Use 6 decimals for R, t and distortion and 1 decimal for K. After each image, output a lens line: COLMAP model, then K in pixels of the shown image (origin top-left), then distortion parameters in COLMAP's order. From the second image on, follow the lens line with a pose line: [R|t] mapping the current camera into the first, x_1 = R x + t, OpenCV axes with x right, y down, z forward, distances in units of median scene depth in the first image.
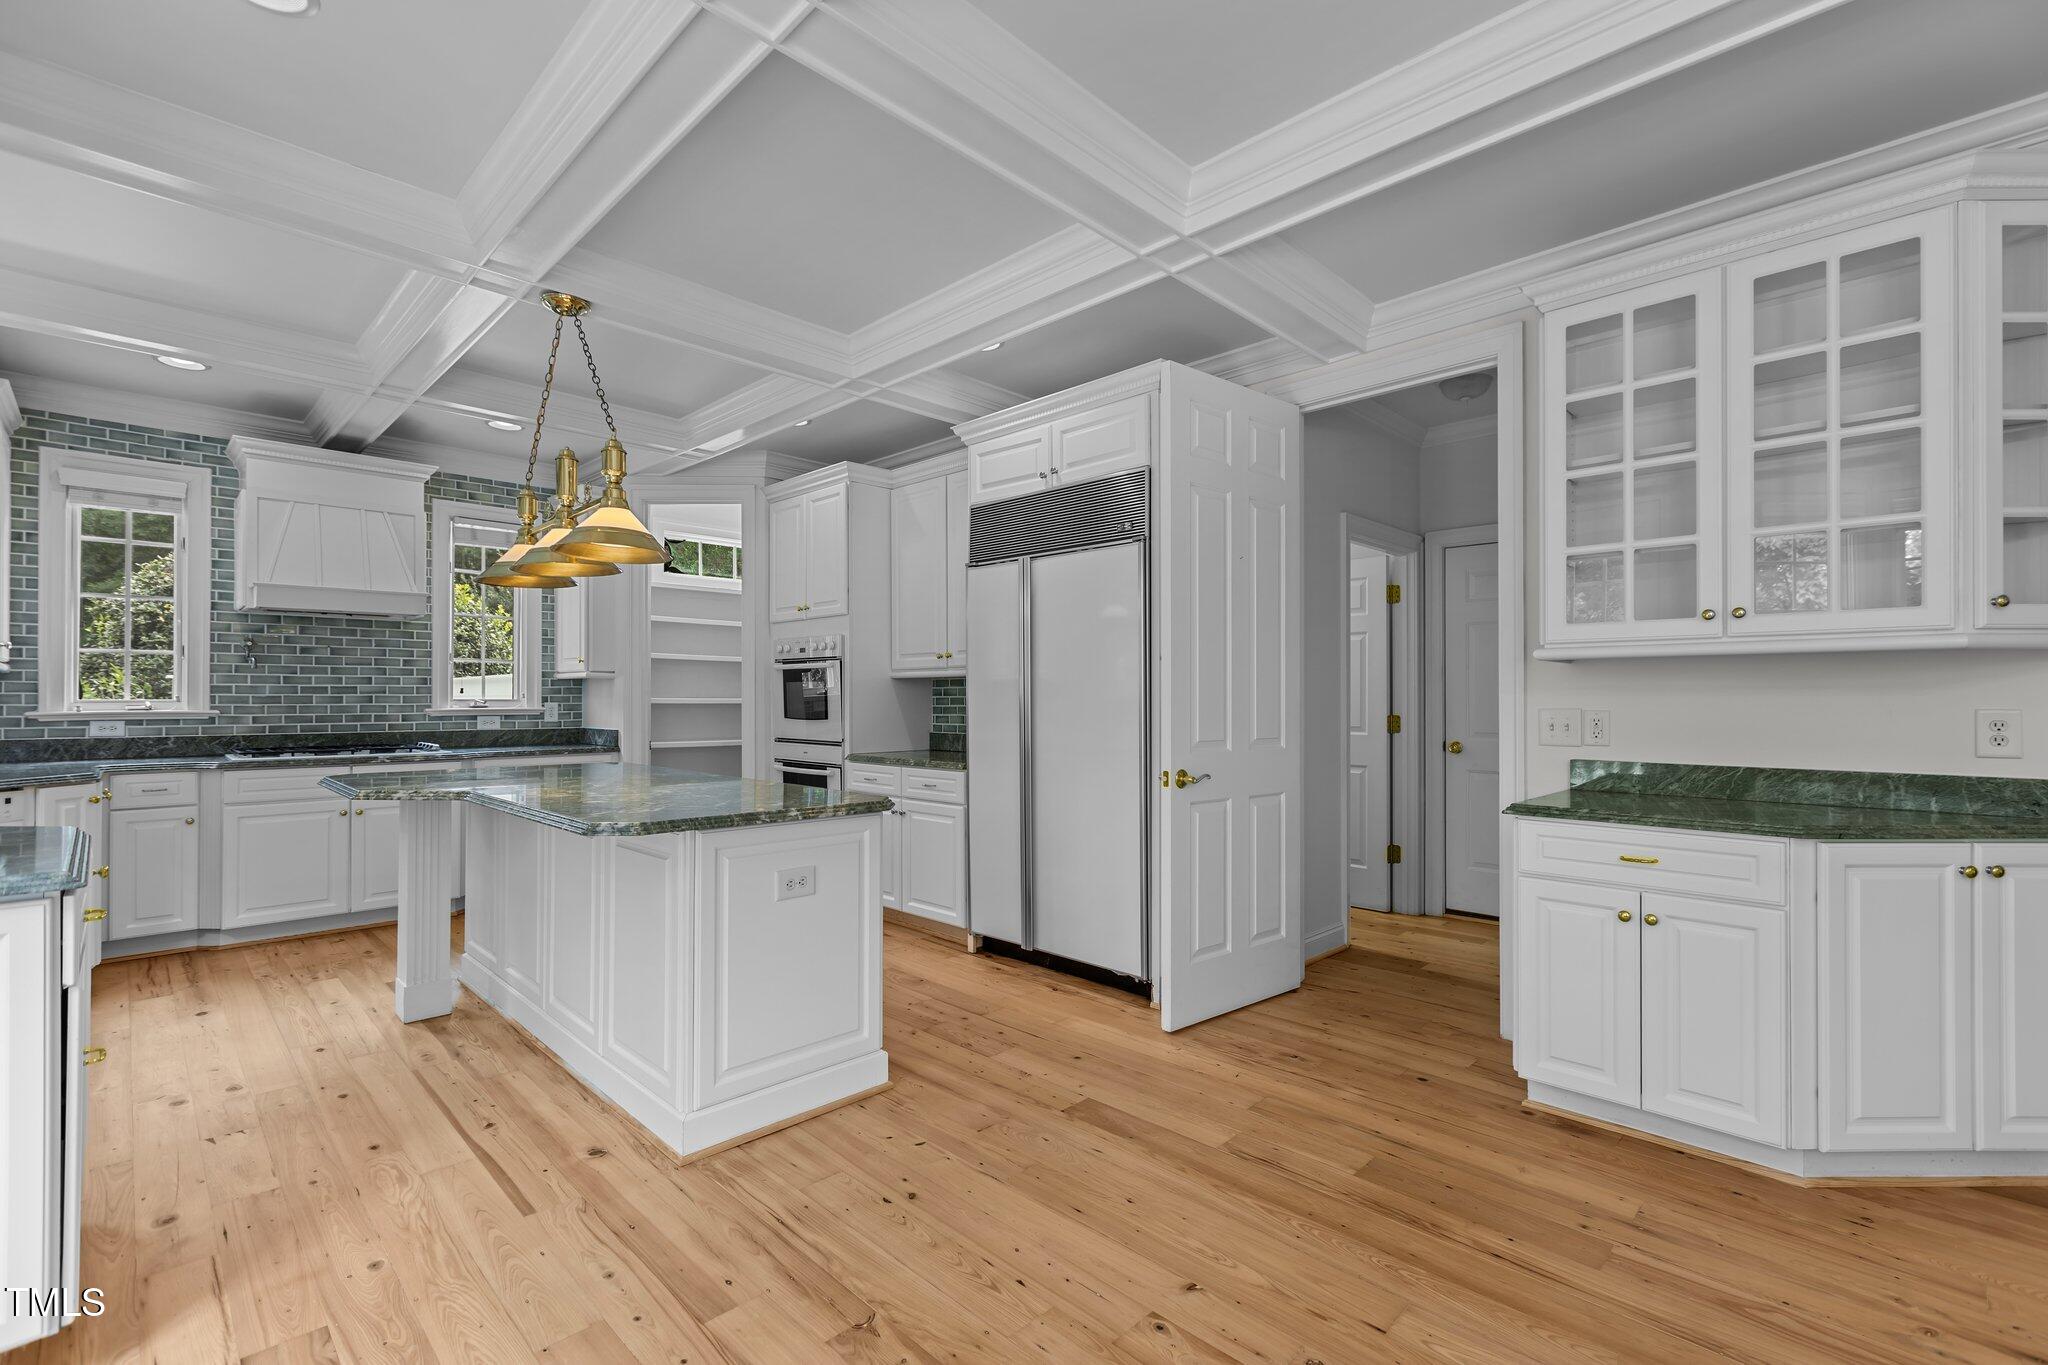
lens RADIAL K [[914.2, 0, 1042.0], [0, 914.2, 692.7], [0, 0, 1]] dist [-0.001180, 0.001216]
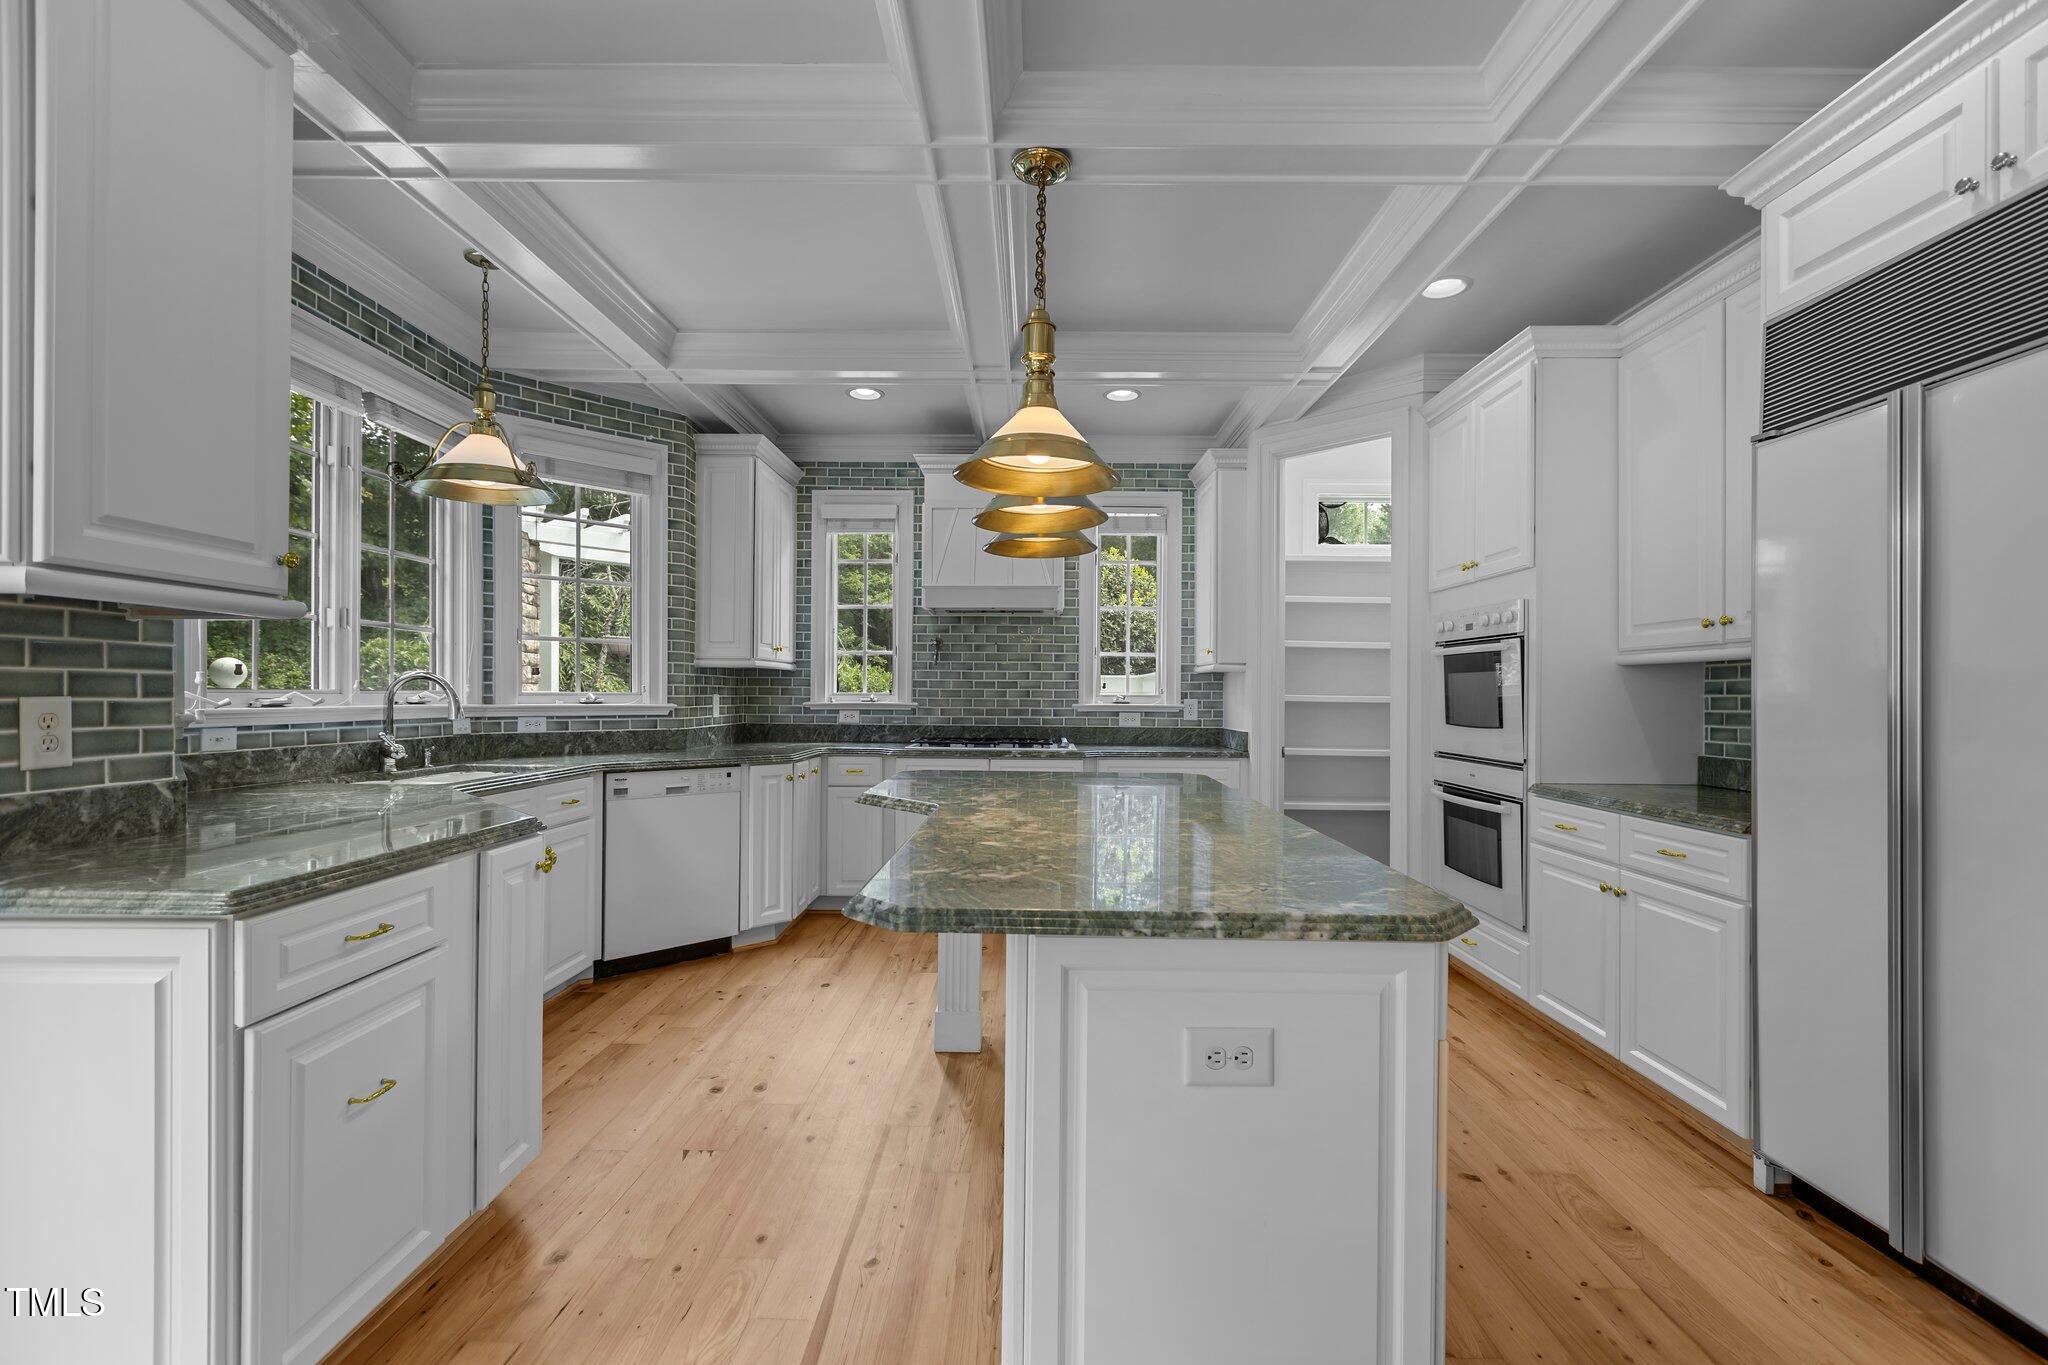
lens RADIAL K [[914.2, 0, 1016.5], [0, 914.2, 693.0], [0, 0, 1]] dist [-0.001180, 0.001216]
pose [[0.683302, 0.004988, -0.730119, 0.009820], [-0.004429, 0.999987, 0.002687, 0.003734], [0.730122, 0.001397, 0.683315, 0.323822]]
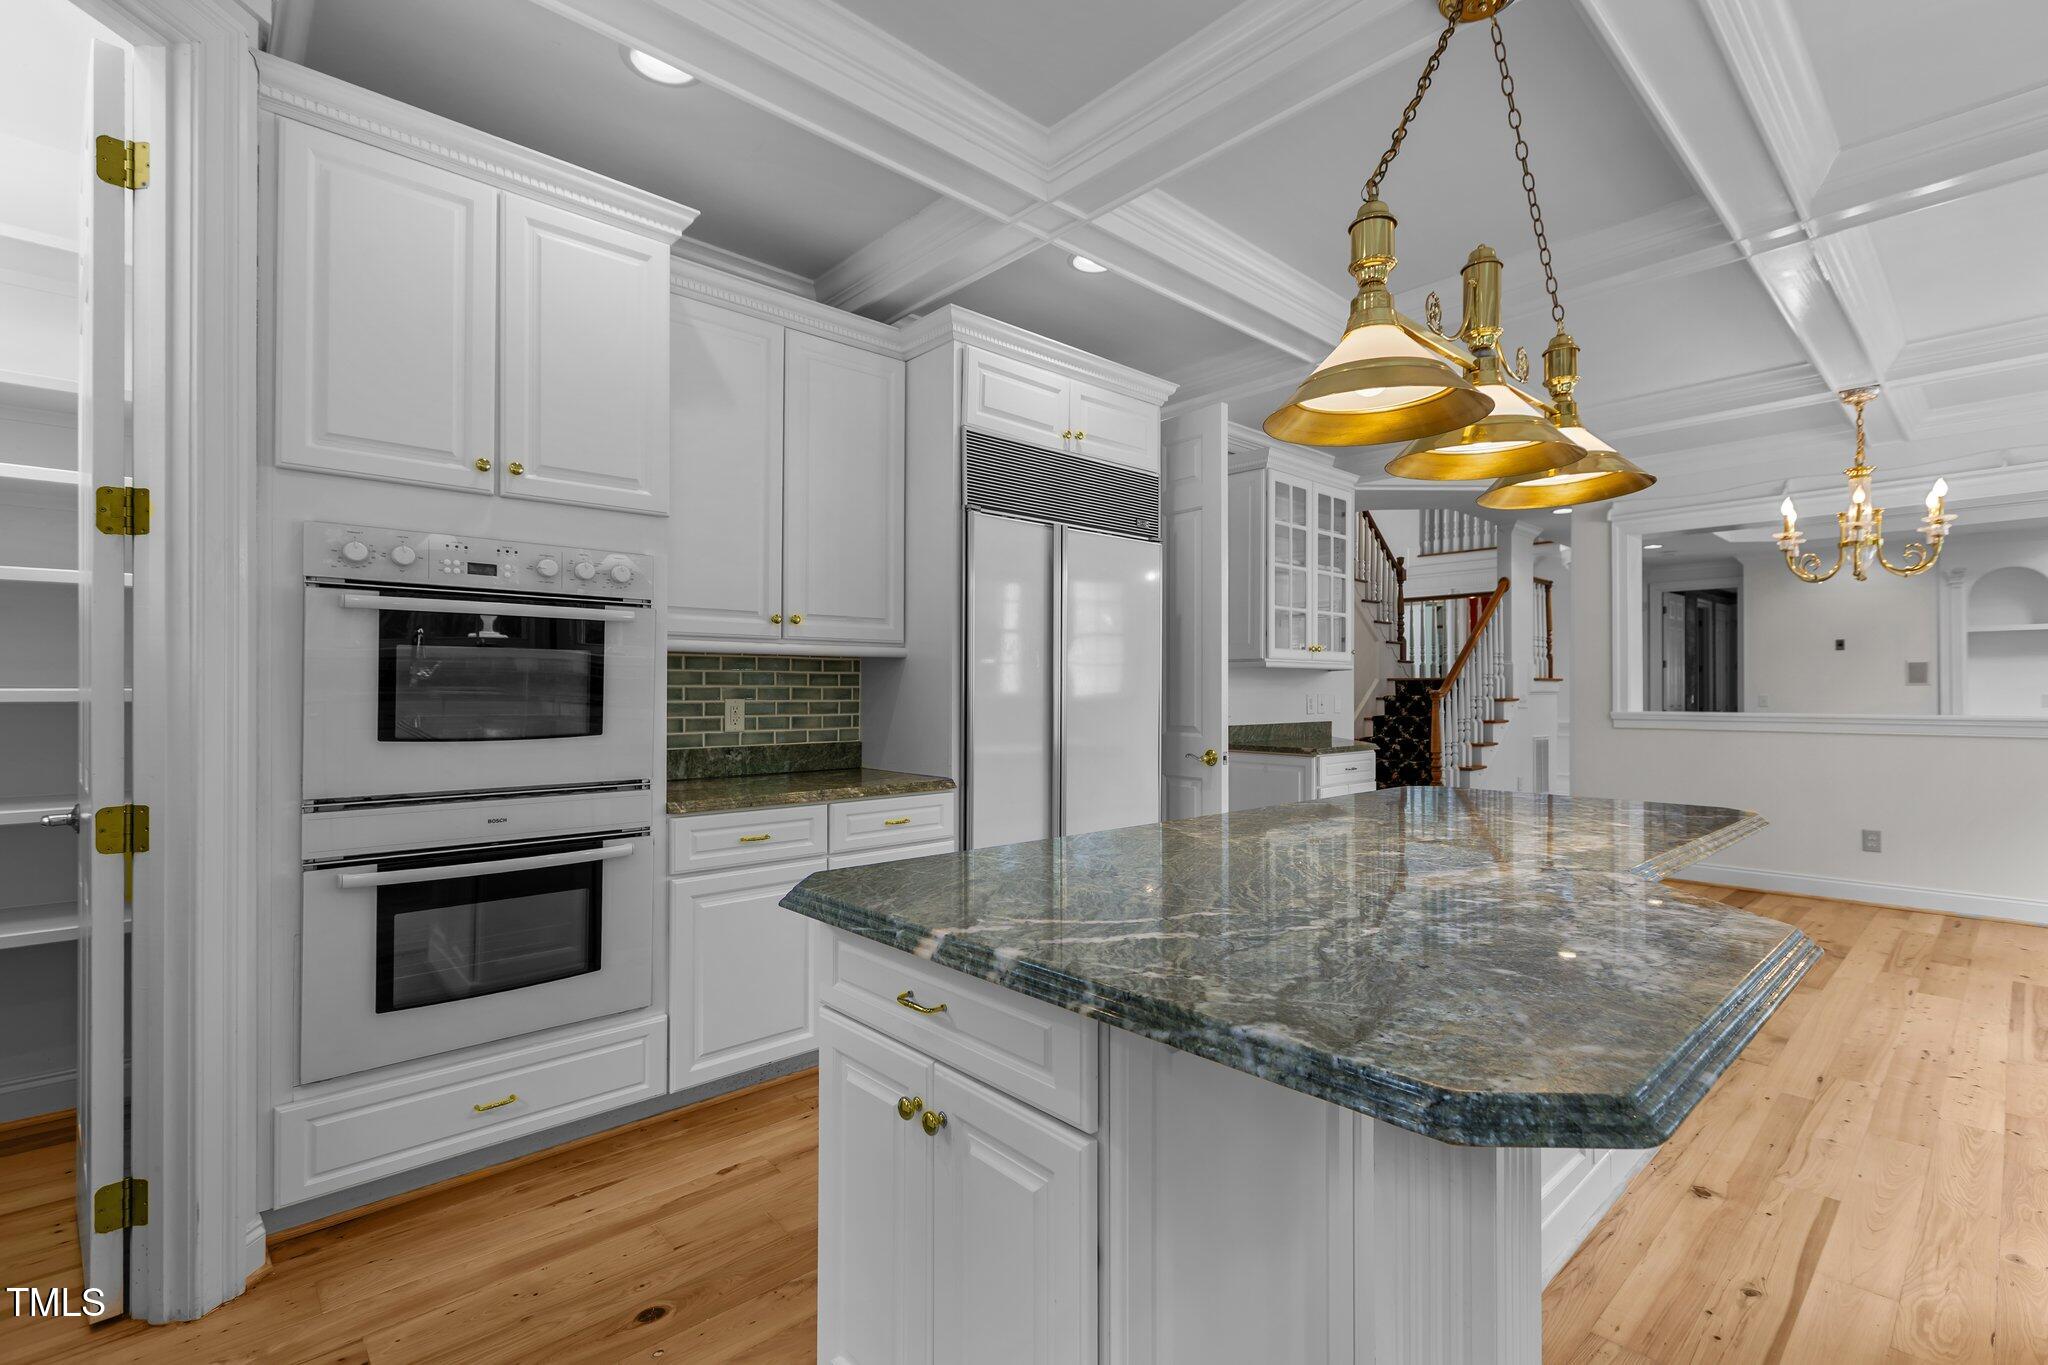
lens RADIAL K [[914.2, 0, 1031.0], [0, 914.2, 682.7], [0, 0, 1]] dist [-0.001180, 0.001216]
pose [[0.052992, 0.009885, 0.998546, -0.756346], [-0.007582, 0.999926, -0.009497, 0.006711], [-0.998566, -0.007067, 0.053063, 0.855702]]
